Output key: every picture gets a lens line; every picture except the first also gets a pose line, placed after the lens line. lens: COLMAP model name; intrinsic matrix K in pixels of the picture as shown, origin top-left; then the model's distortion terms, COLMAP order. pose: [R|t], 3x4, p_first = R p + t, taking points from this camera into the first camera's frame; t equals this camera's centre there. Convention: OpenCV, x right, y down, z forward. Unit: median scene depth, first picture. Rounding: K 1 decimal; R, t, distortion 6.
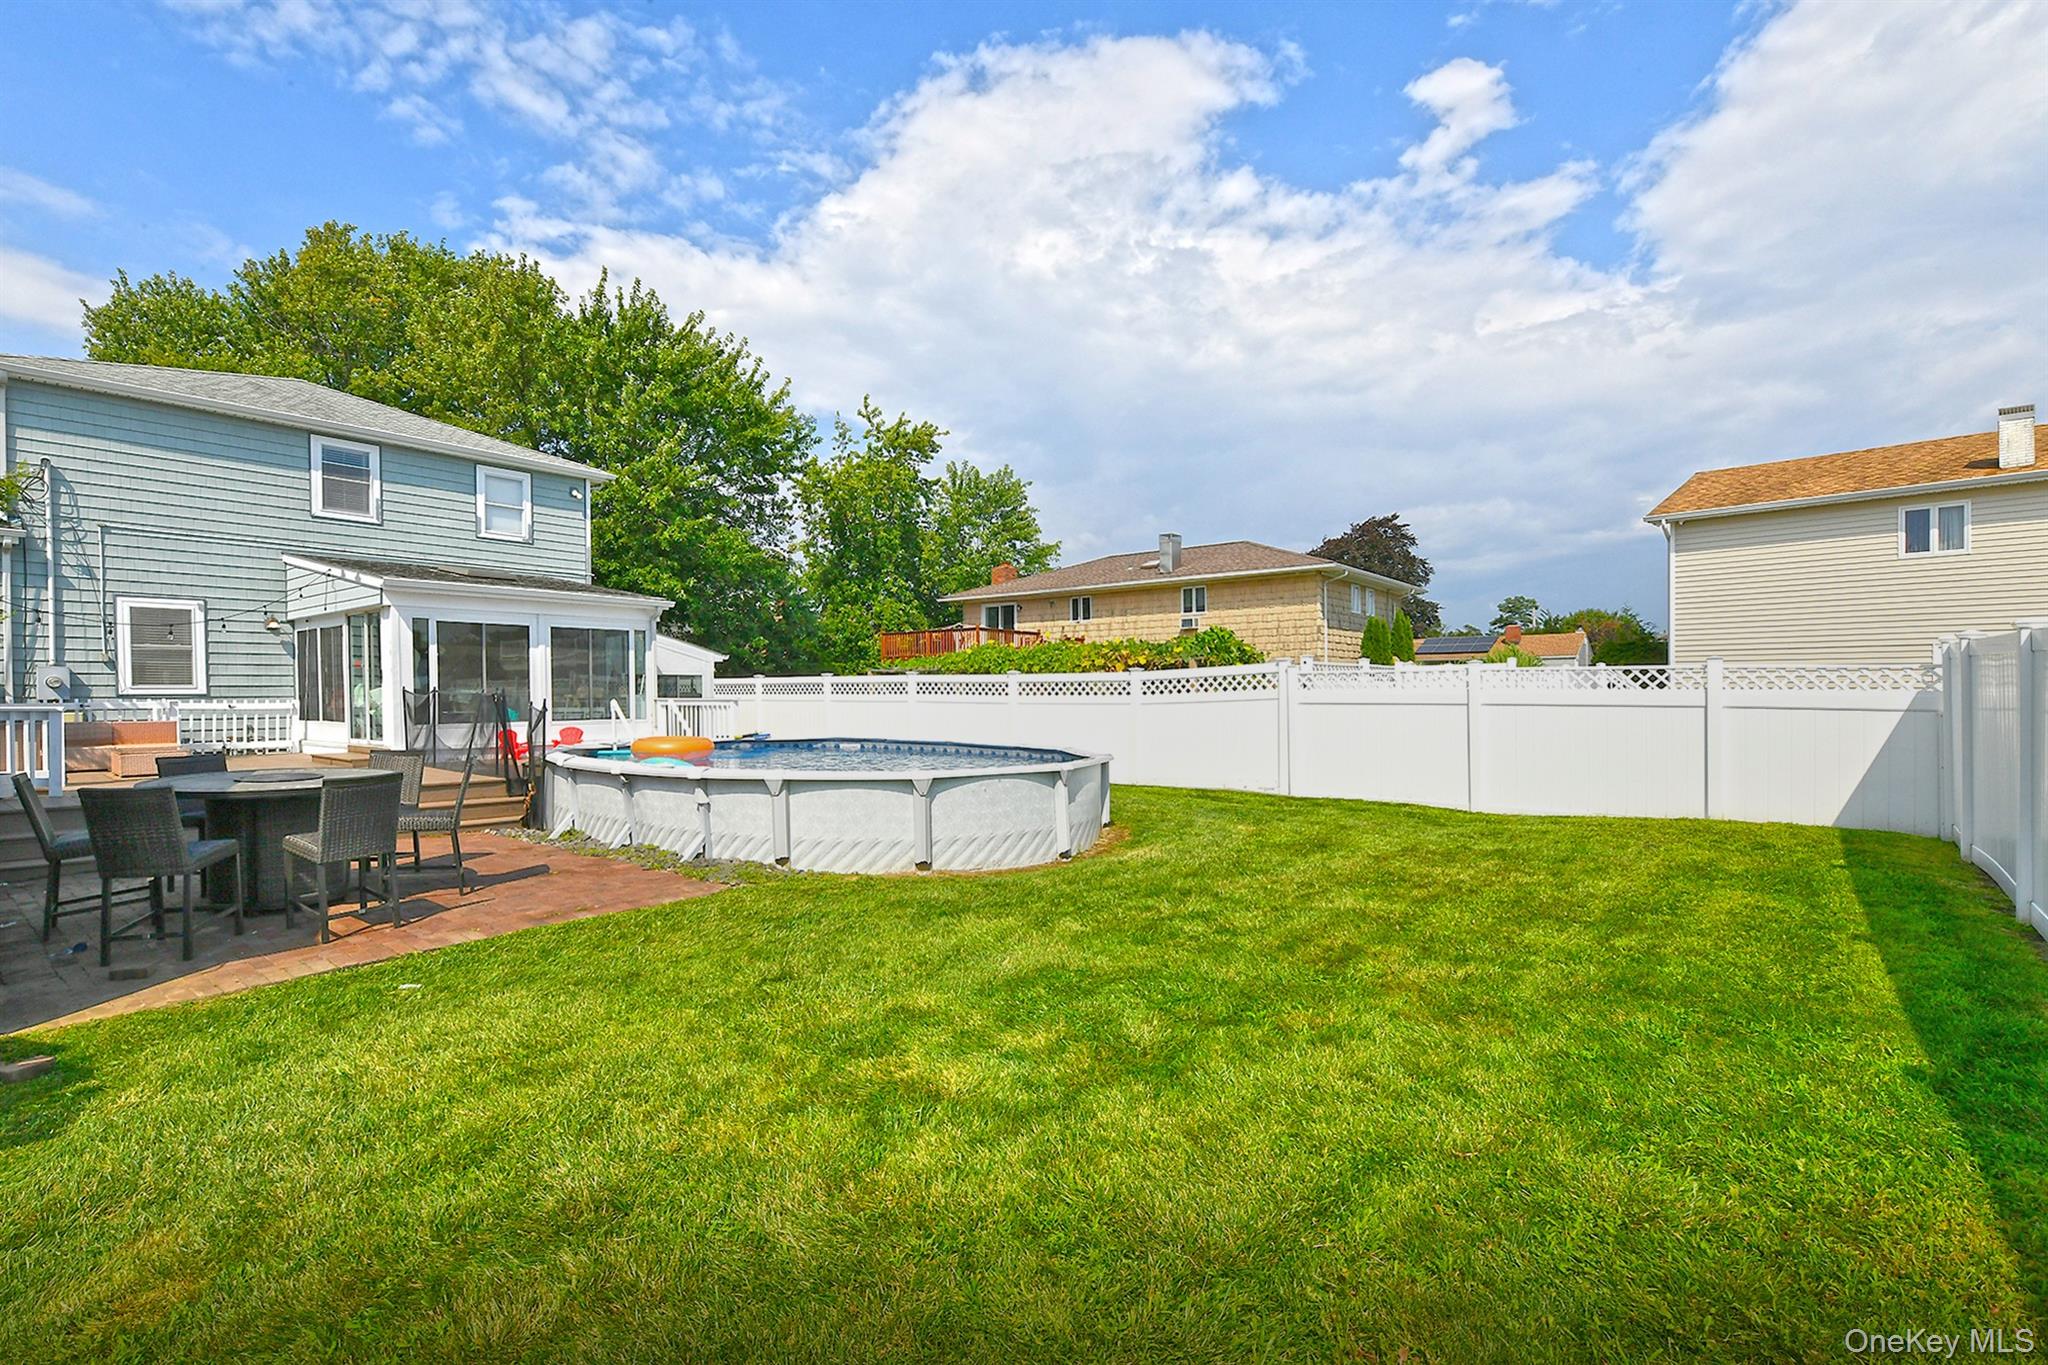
lens RADIAL K [[1178.7, 0, 1098.8], [0, 1178.7, 694.9], [0, 0, 1]] dist [-0.014746, -0.000376]
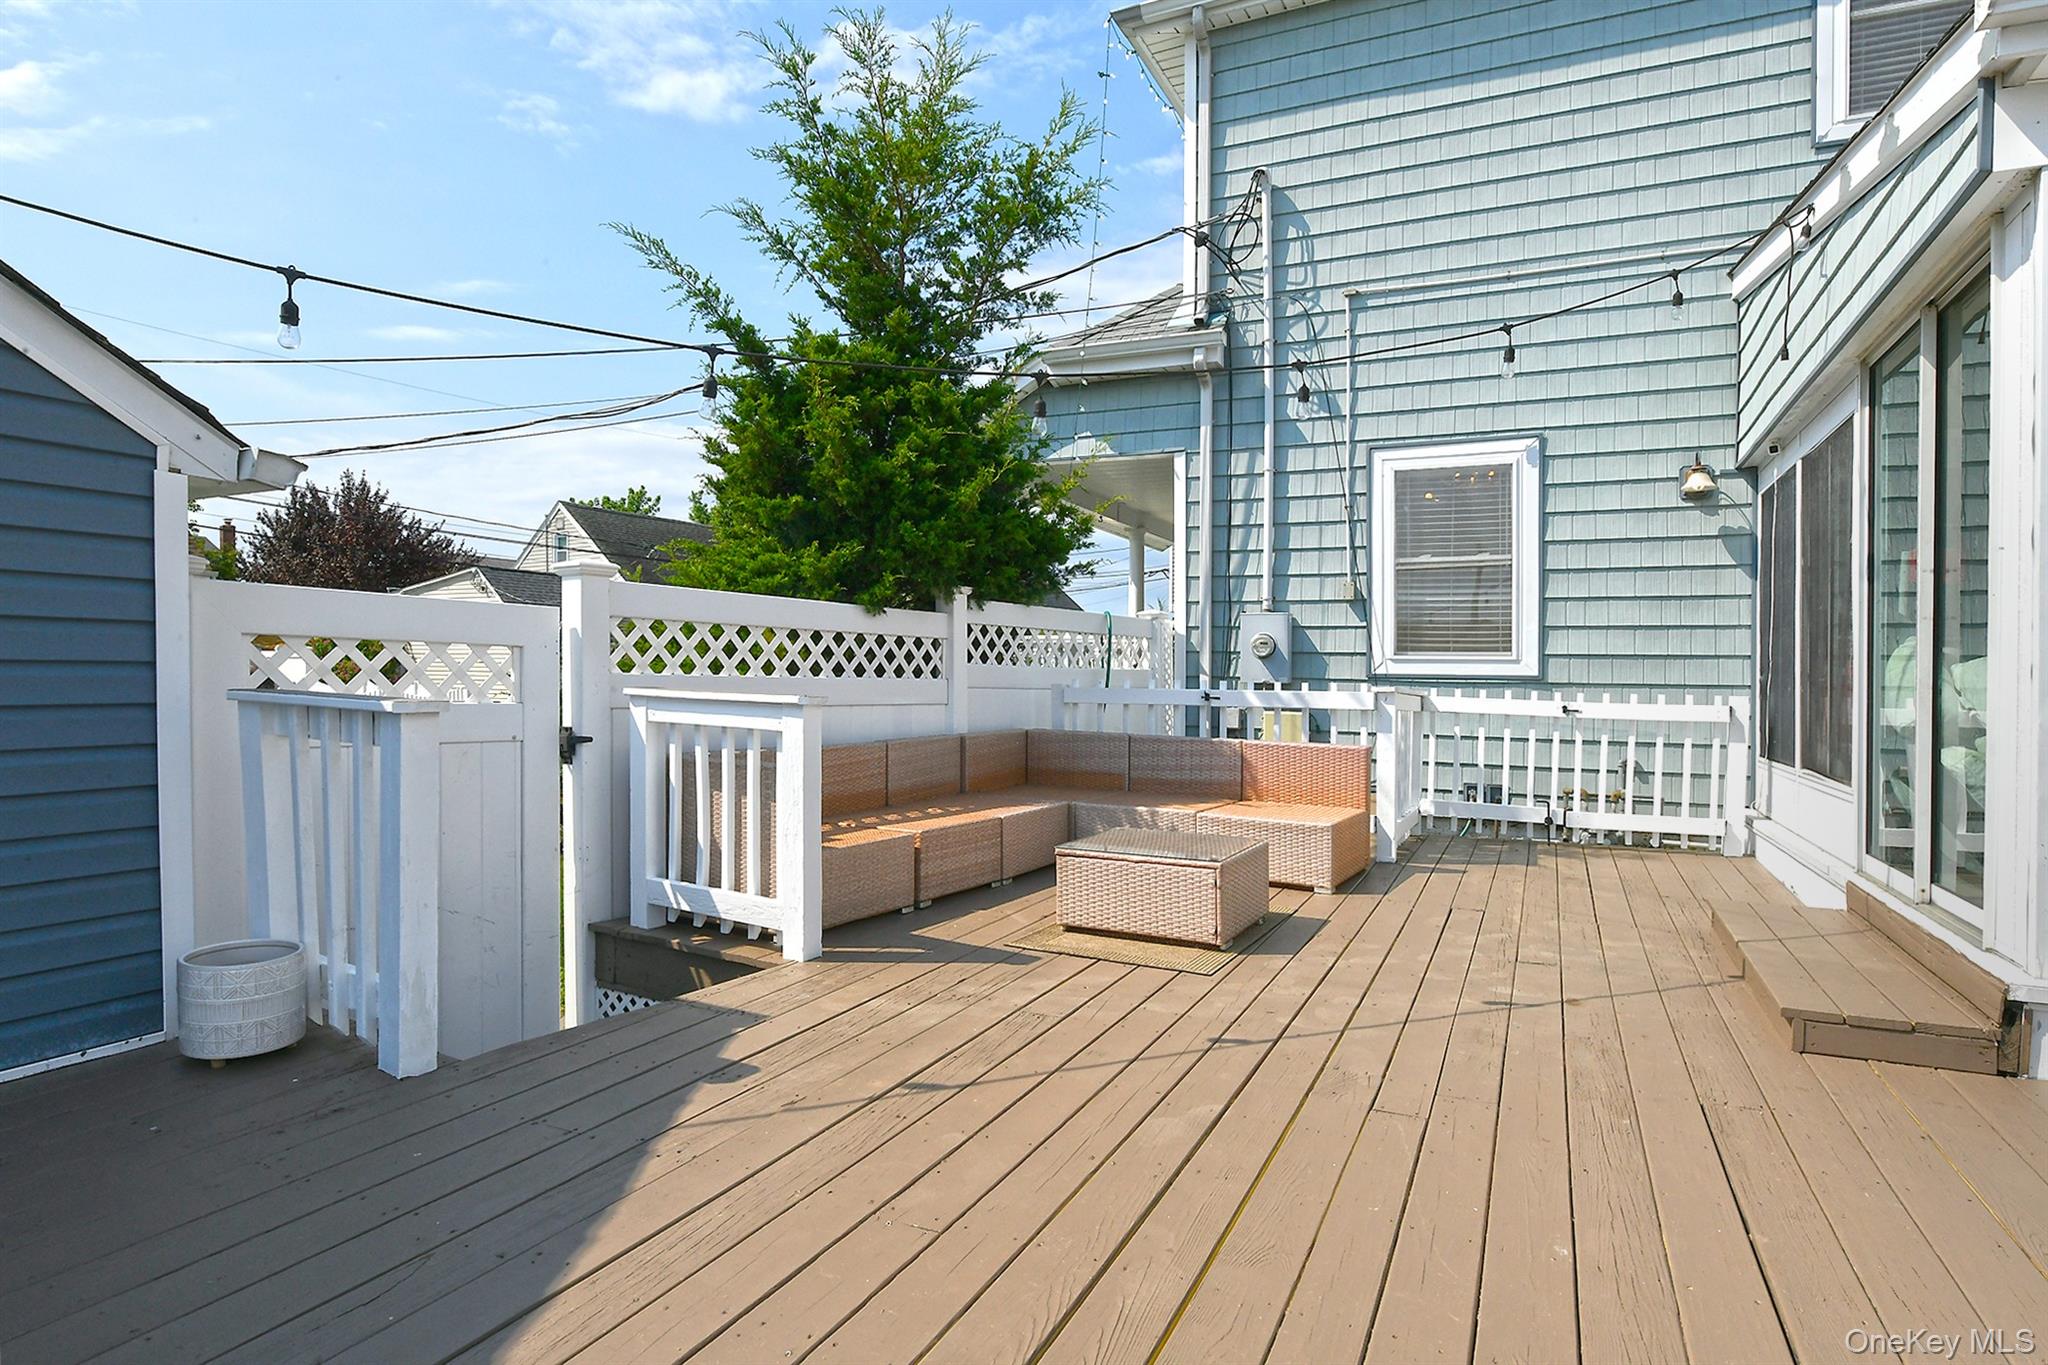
lens RADIAL K [[1145.9, 0, 1124.8], [0, 1145.9, 695.3], [0, 0, 1]] dist [-0.002695, -0.002092]
pose [[0.361187, 0.018959, -0.932301, -0.444810], [-0.027937, 0.999565, 0.009504, 0.005622], [0.932075, 0.022613, 0.361560, 0.714369]]
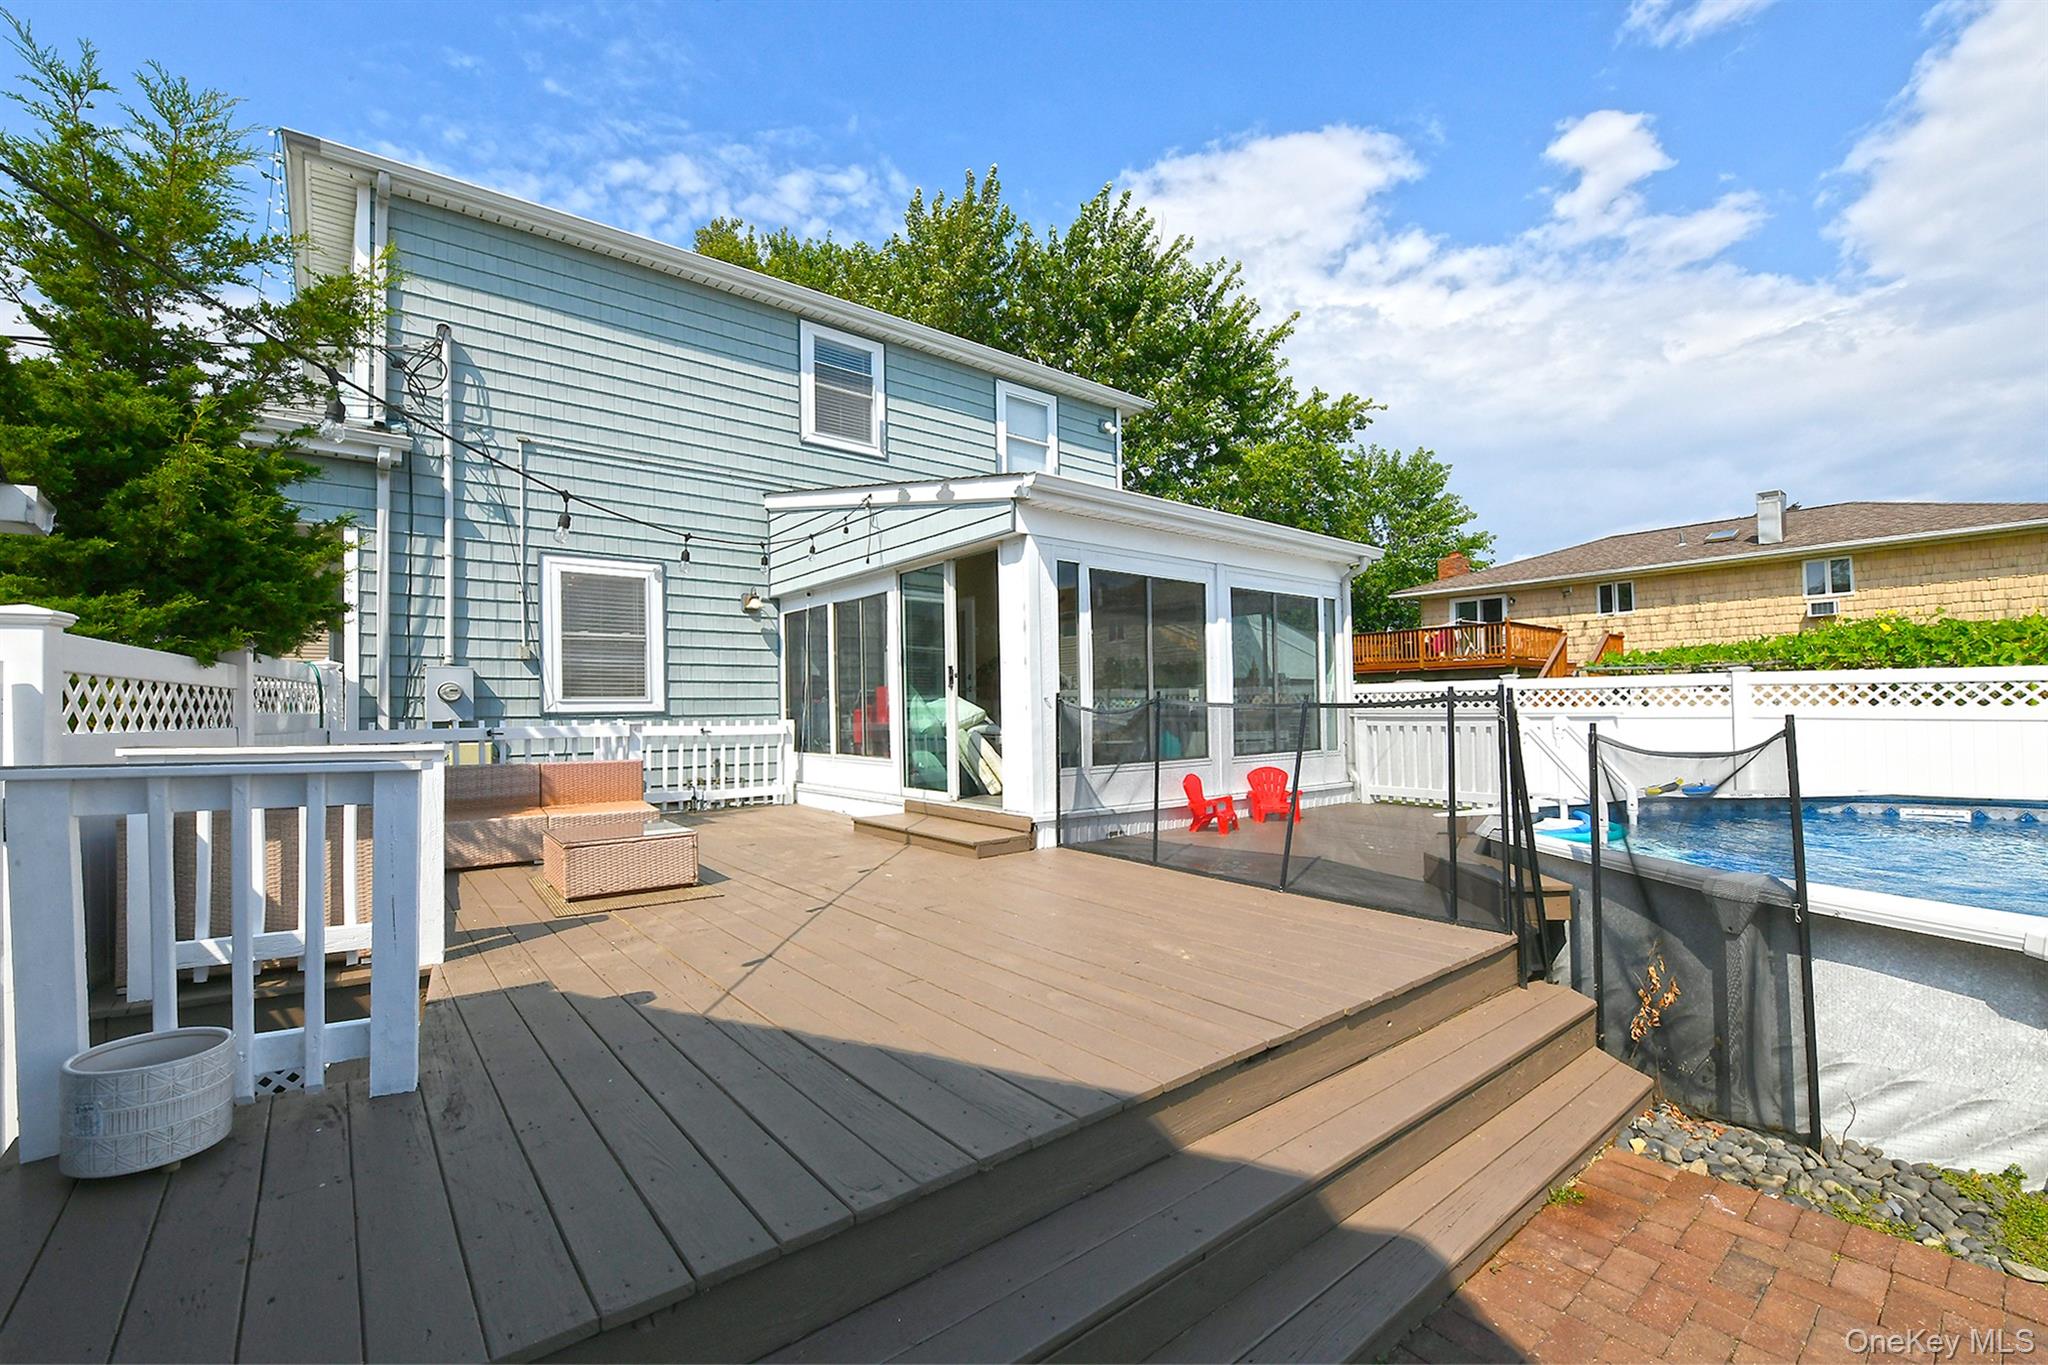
lens RADIAL K [[861.6, 0, 965.6], [0, 861.6, 681.7], [0, 0, 1]] dist [-0.004162, 0.000477]
pose [[0.990436, -0.014534, -0.137206, -0.524355], [0.008702, 0.999037, -0.043011, 0.004524], [0.137699, 0.041405, 0.989608, 0.545658]]
